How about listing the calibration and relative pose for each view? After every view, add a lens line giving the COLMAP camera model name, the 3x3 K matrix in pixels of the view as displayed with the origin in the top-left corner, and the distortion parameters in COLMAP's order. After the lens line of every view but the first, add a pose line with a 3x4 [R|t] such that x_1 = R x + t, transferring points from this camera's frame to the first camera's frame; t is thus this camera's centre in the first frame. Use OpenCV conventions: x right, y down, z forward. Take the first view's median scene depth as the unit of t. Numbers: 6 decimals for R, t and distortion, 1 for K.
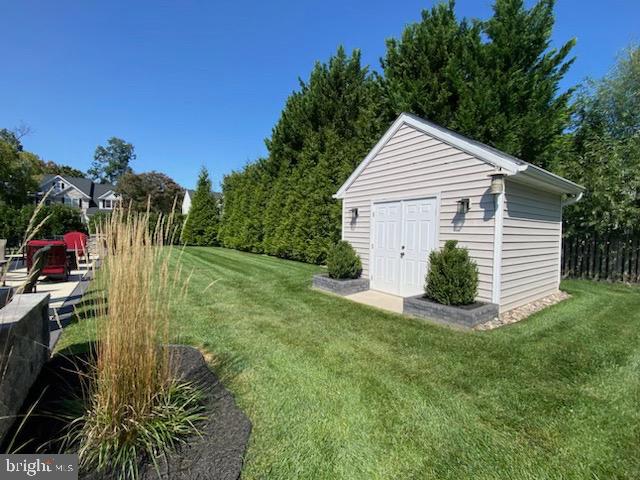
lens RADIAL K [[274.3, 0, 326.6], [0, 274.3, 244.5], [0, 0, 1]] dist [0.010034, -0.000742]
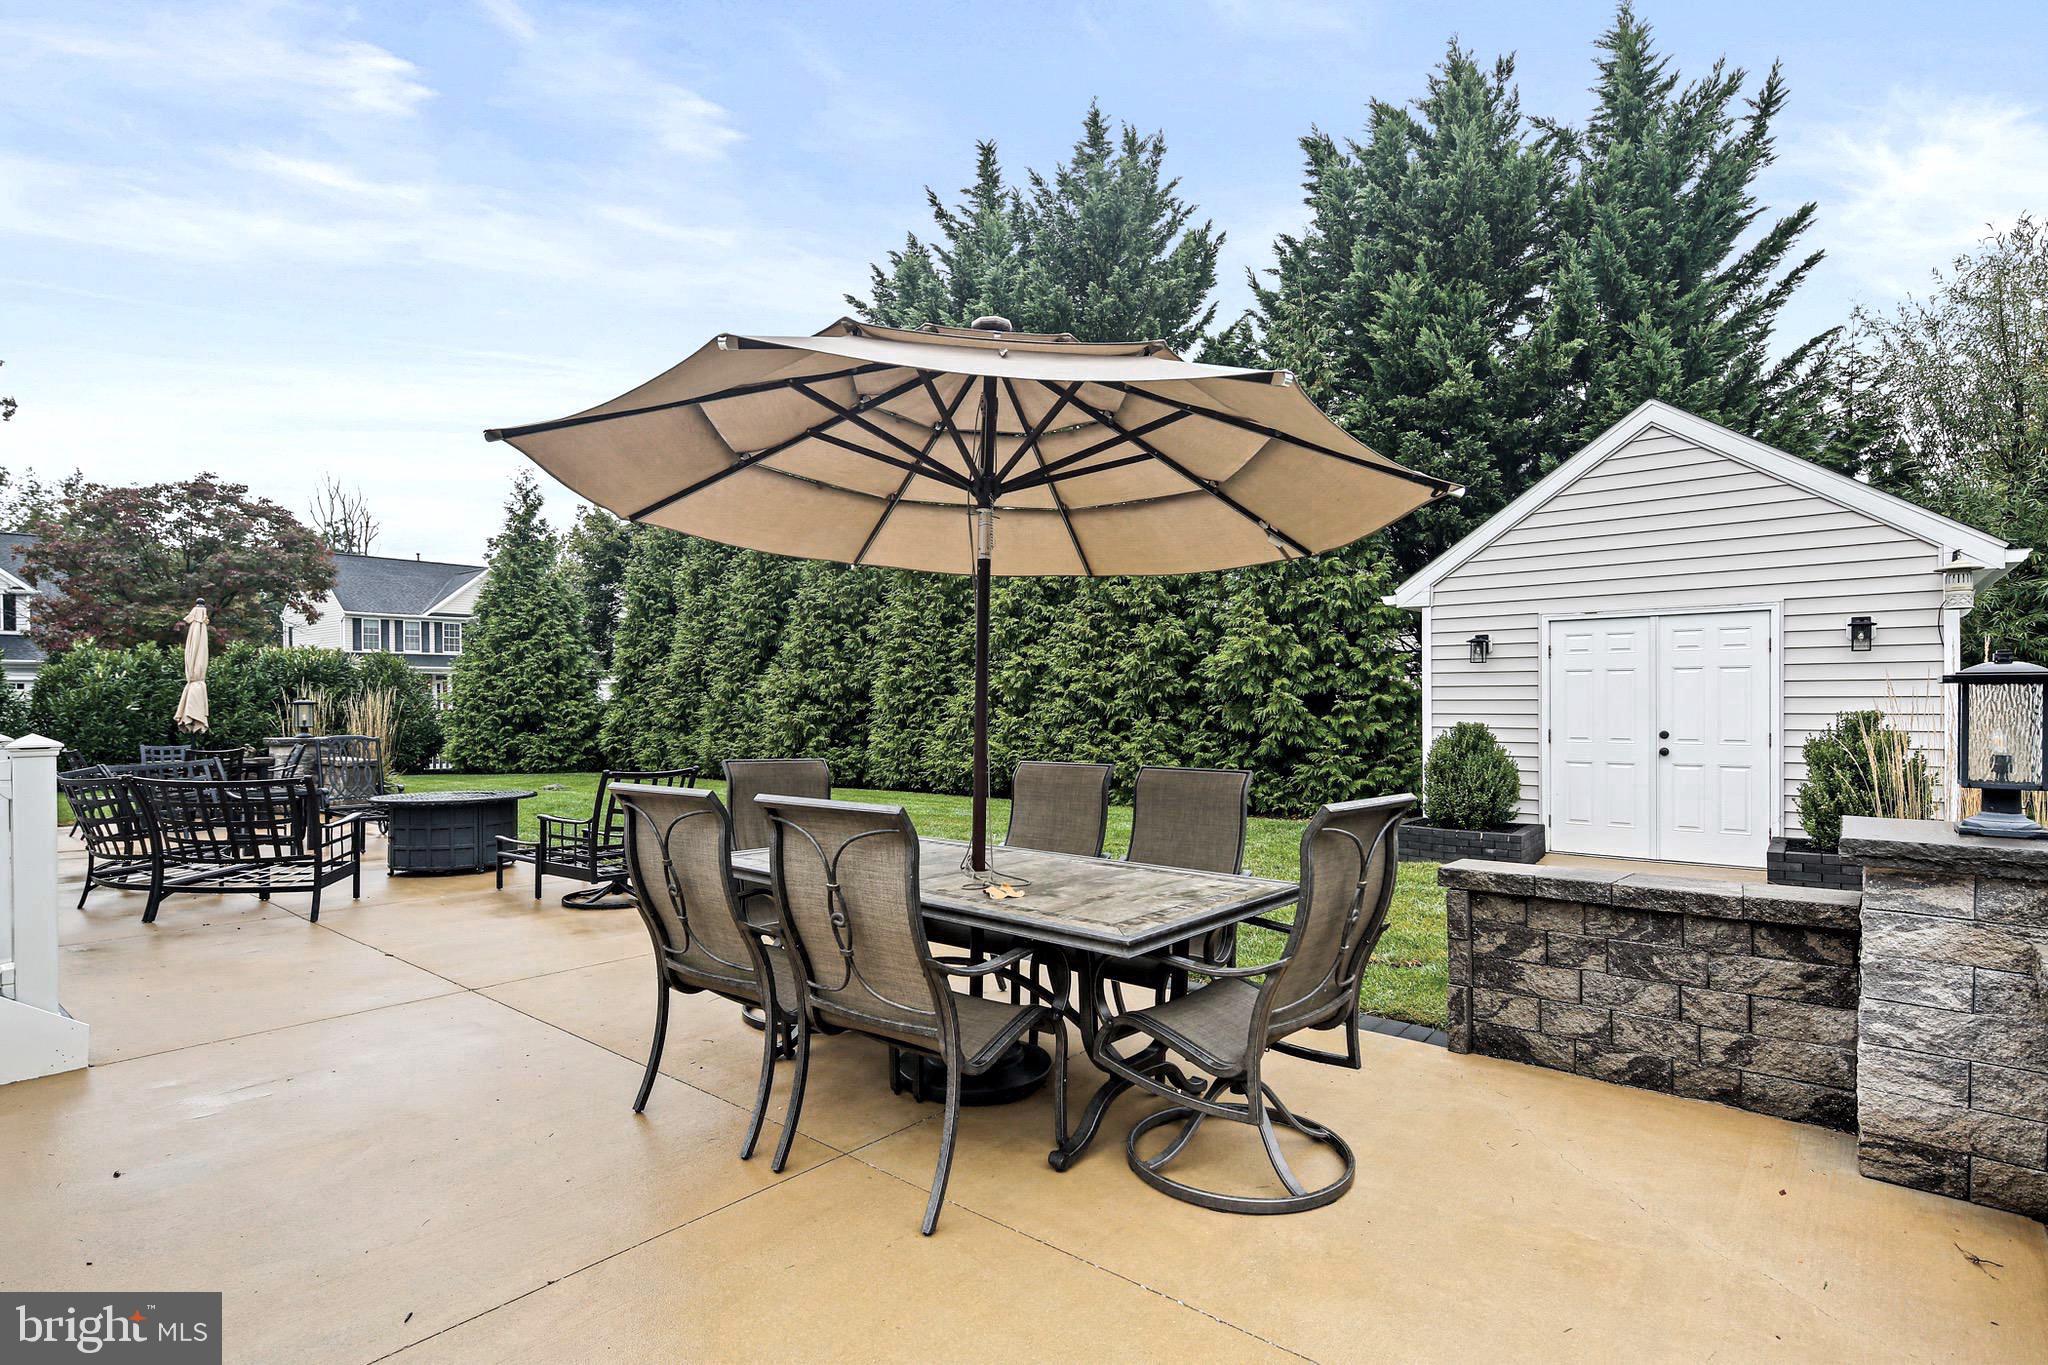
lens RADIAL K [[994.1, 0, 1031.2], [0, 994.1, 720.9], [0, 0, 1]] dist [0.004050, -0.003878]
pose [[0.969929, -0.025698, 0.242026, -0.561795], [0.034026, 0.998962, -0.030289, 0.000936], [-0.240997, 0.037614, 0.969797, -0.101597]]
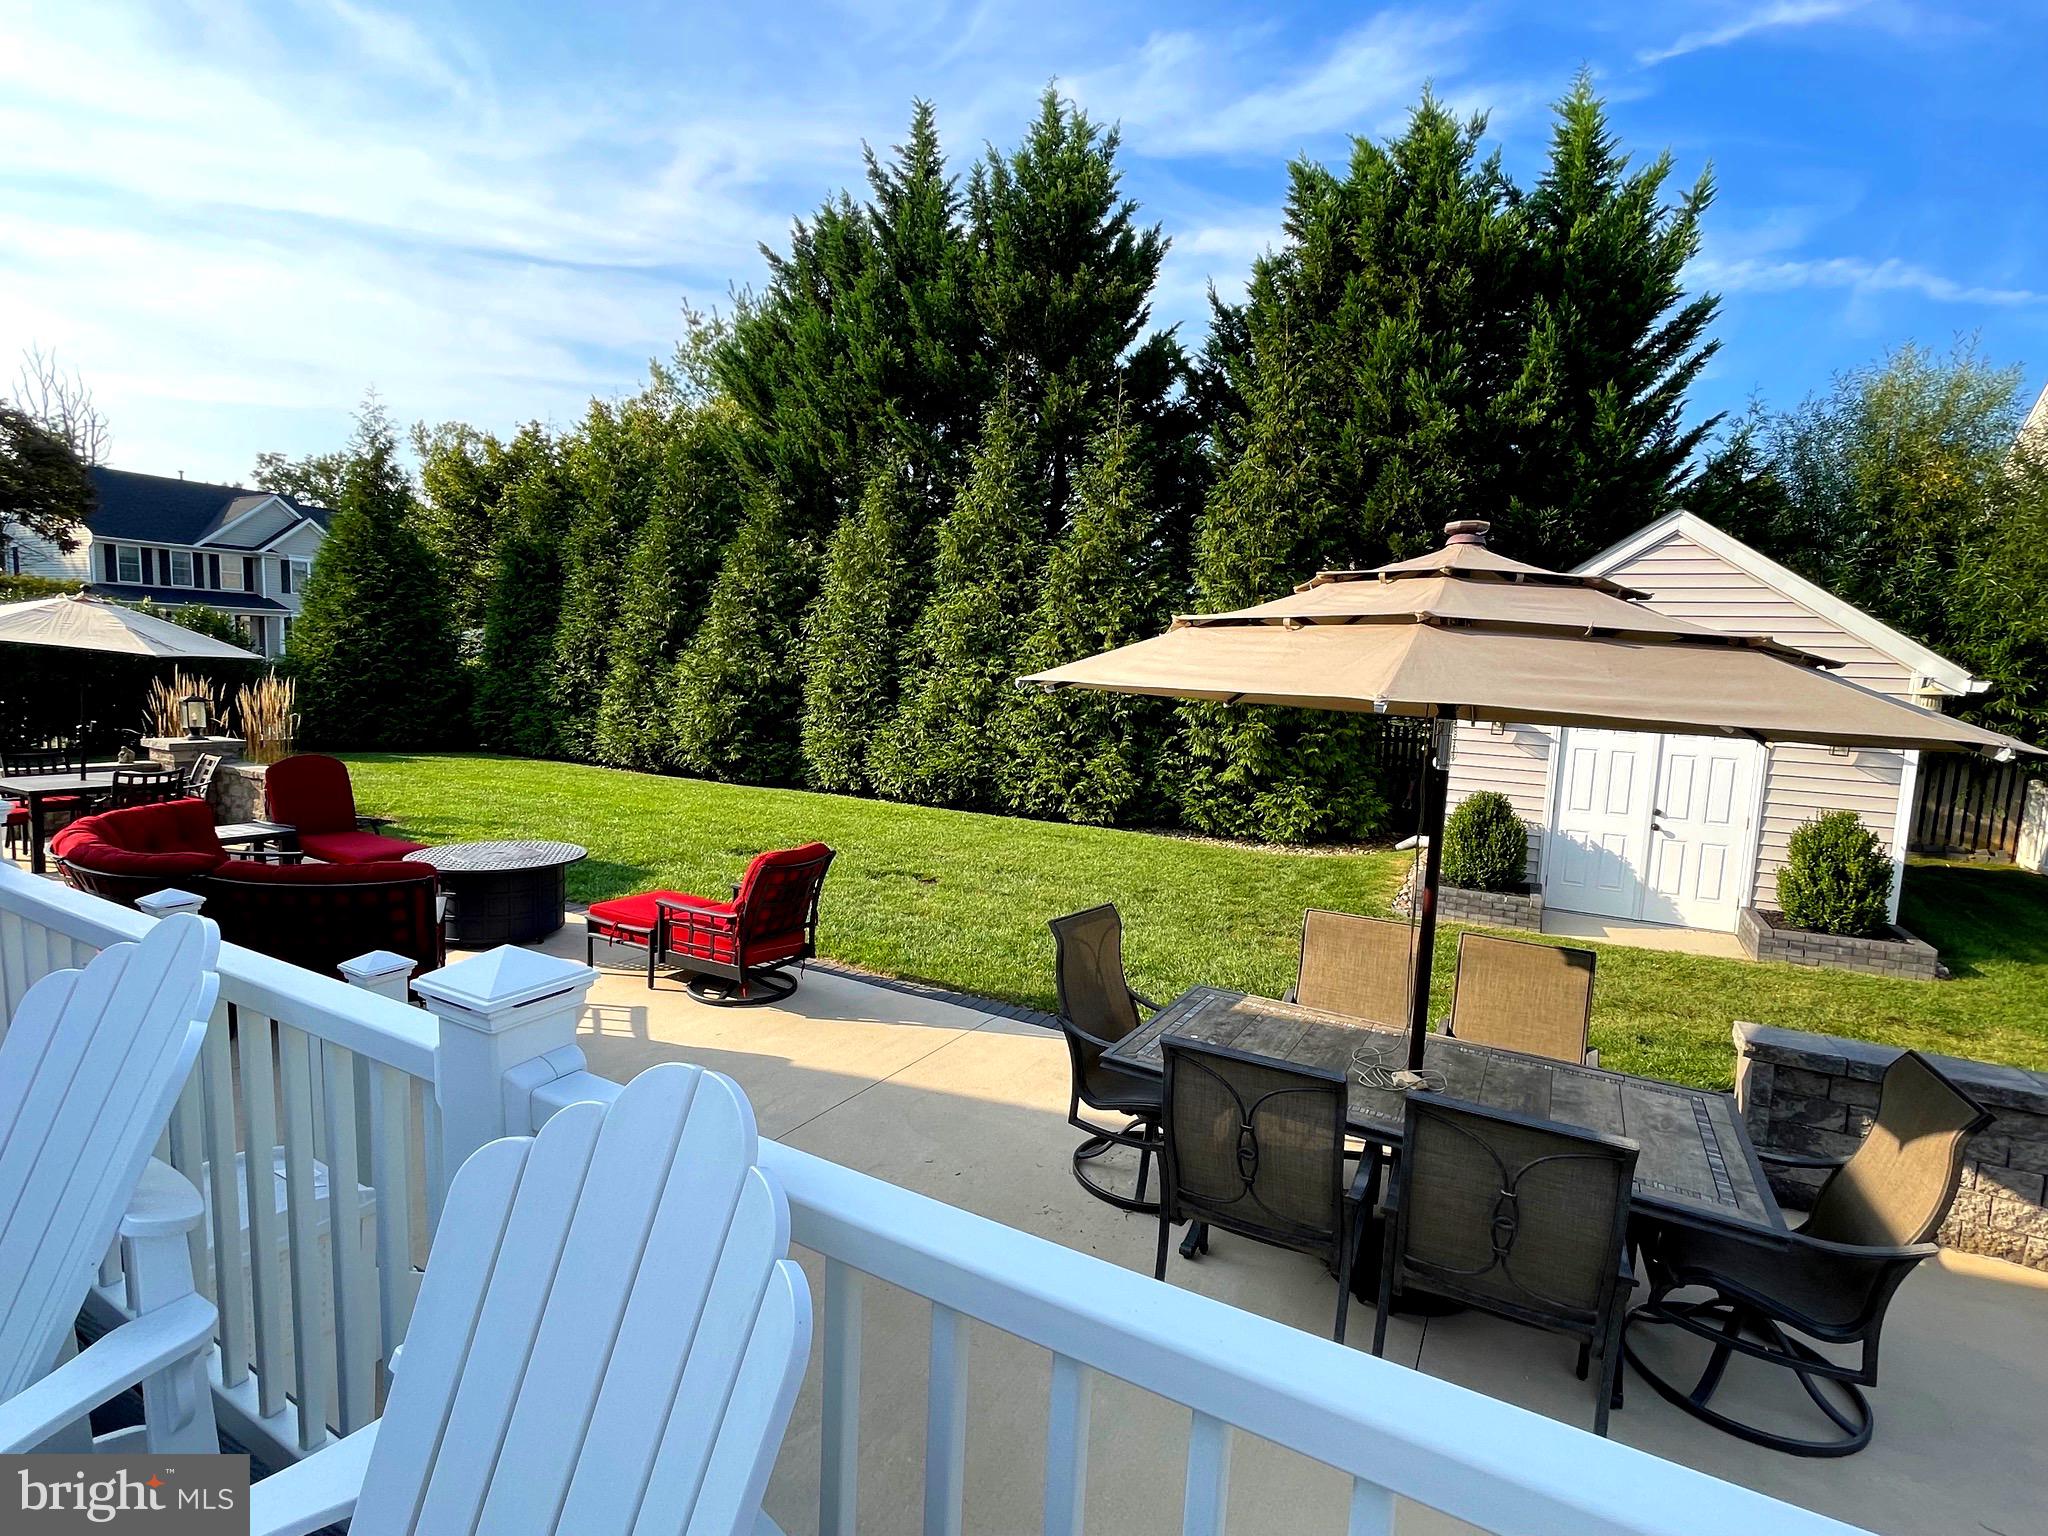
lens RADIAL K [[973.8, 0, 1025.3], [0, 973.8, 767.0], [0, 0, 1]] dist [-0.010057, 0.005761]
pose [[0.909426, -0.021140, 0.415329, -0.774901], [-0.006479, 0.997866, 0.064978, -0.093821], [-0.415816, -0.061783, 0.907348, -0.001708]]
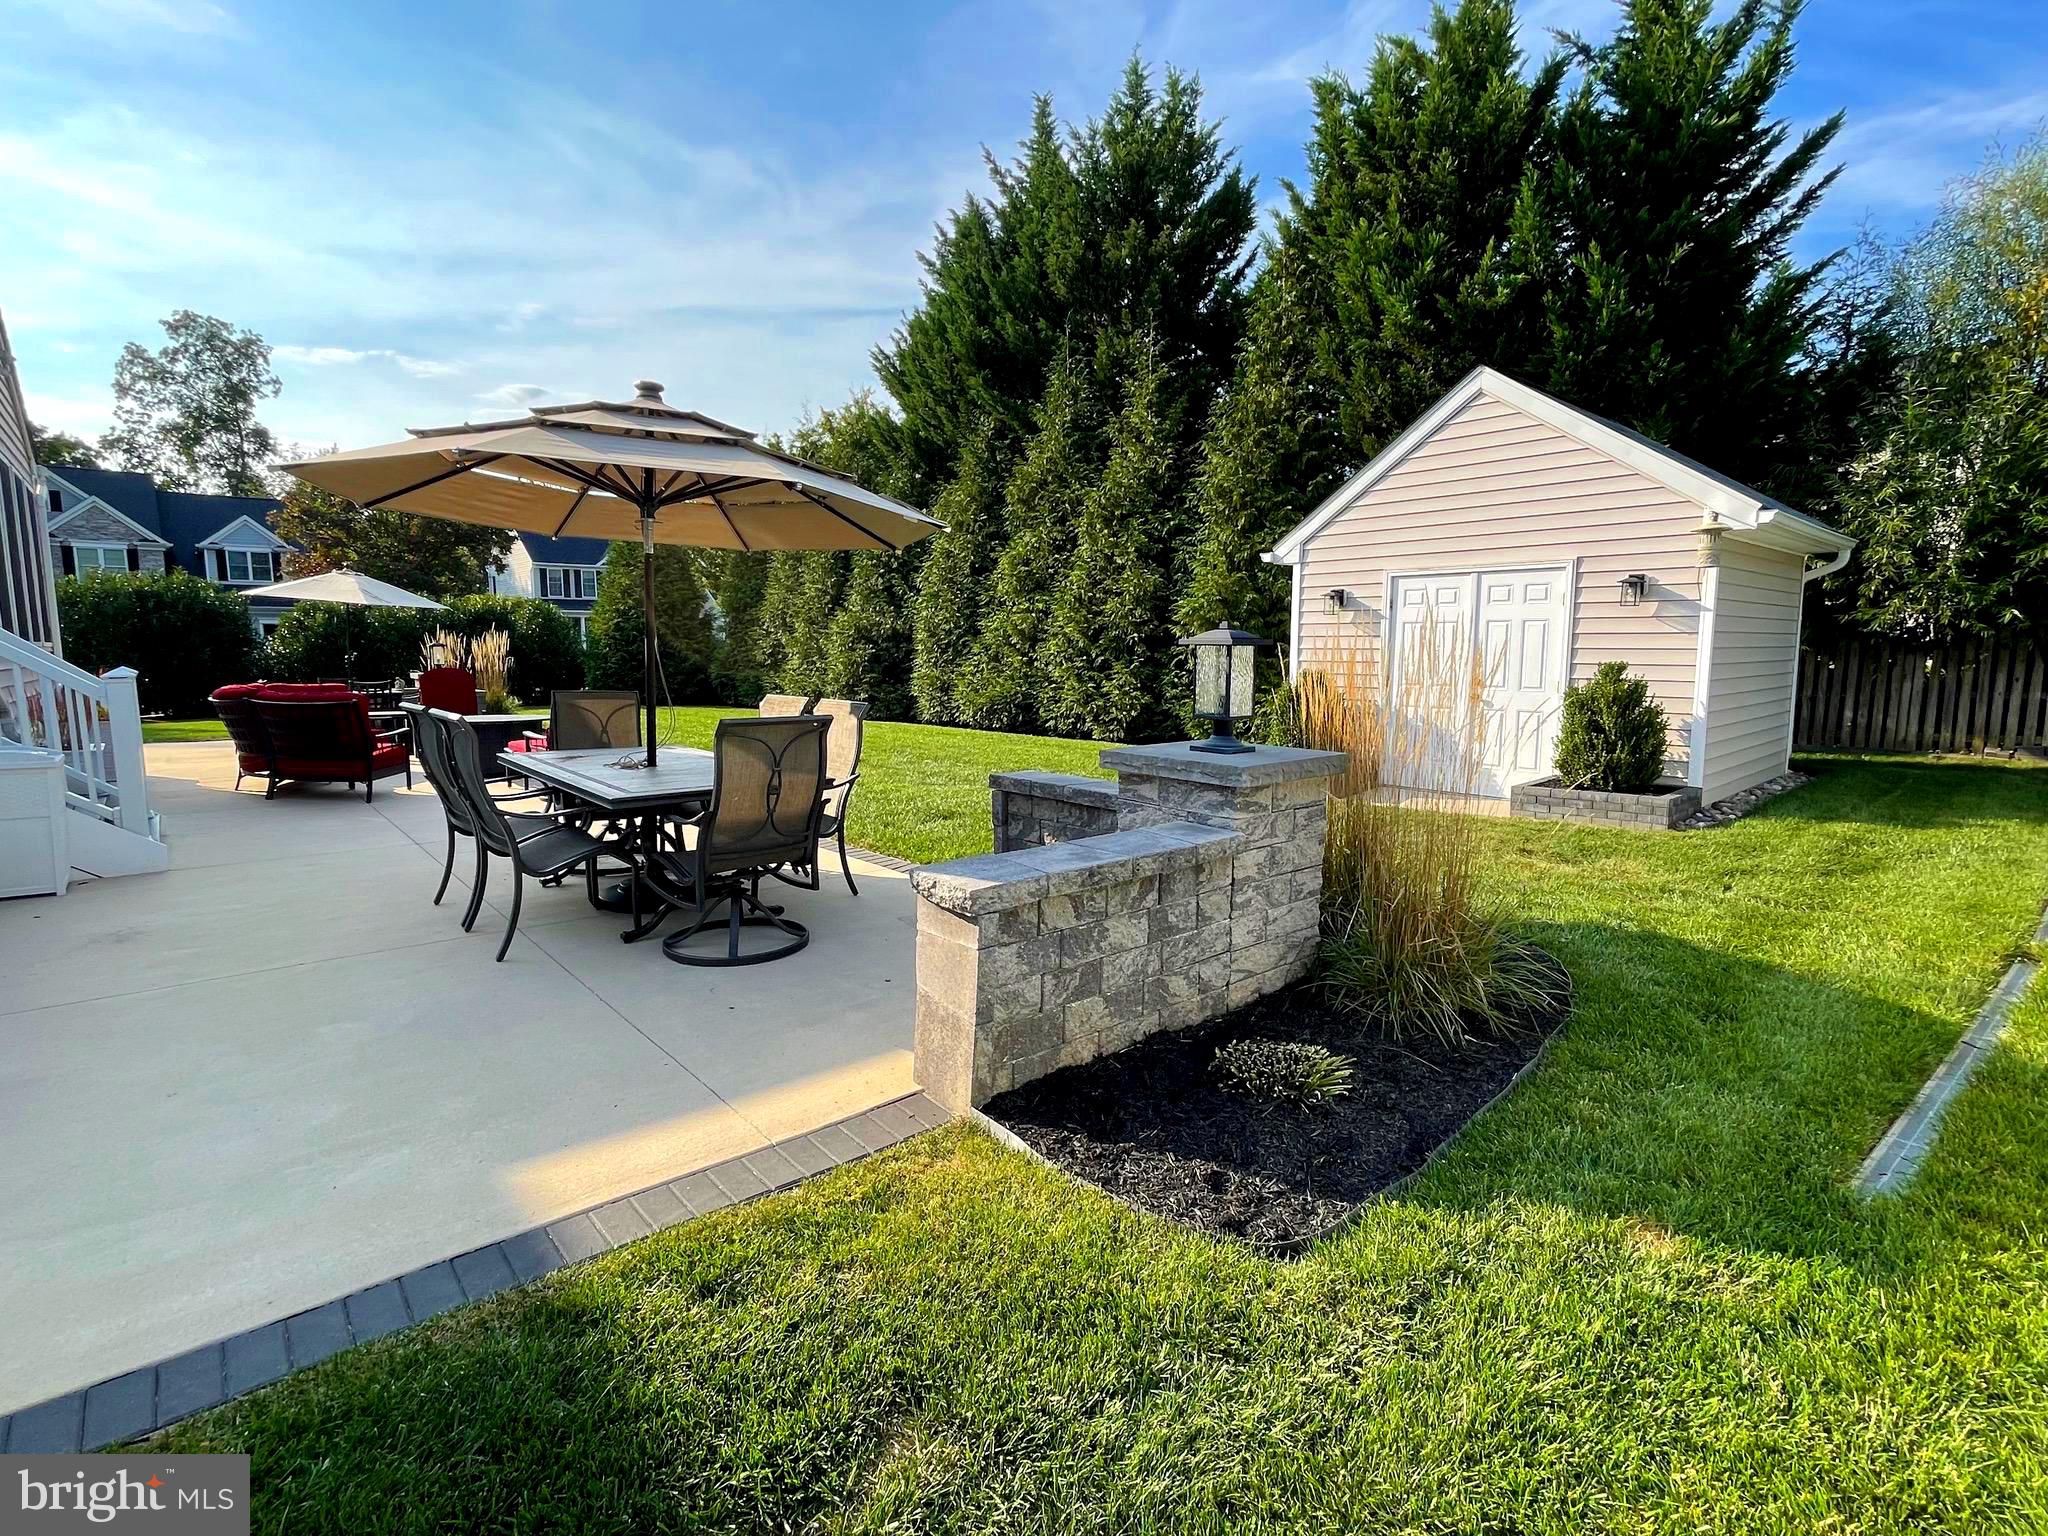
lens RADIAL K [[973.8, 0, 1023.7], [0, 973.8, 764.6], [0, 0, 1]] dist [-0.010057, 0.005761]
pose [[0.996795, -0.026483, 0.075481, -0.329222], [0.020960, 0.997108, 0.073050, 0.008544], [-0.077198, -0.071234, 0.994468, -0.291880]]
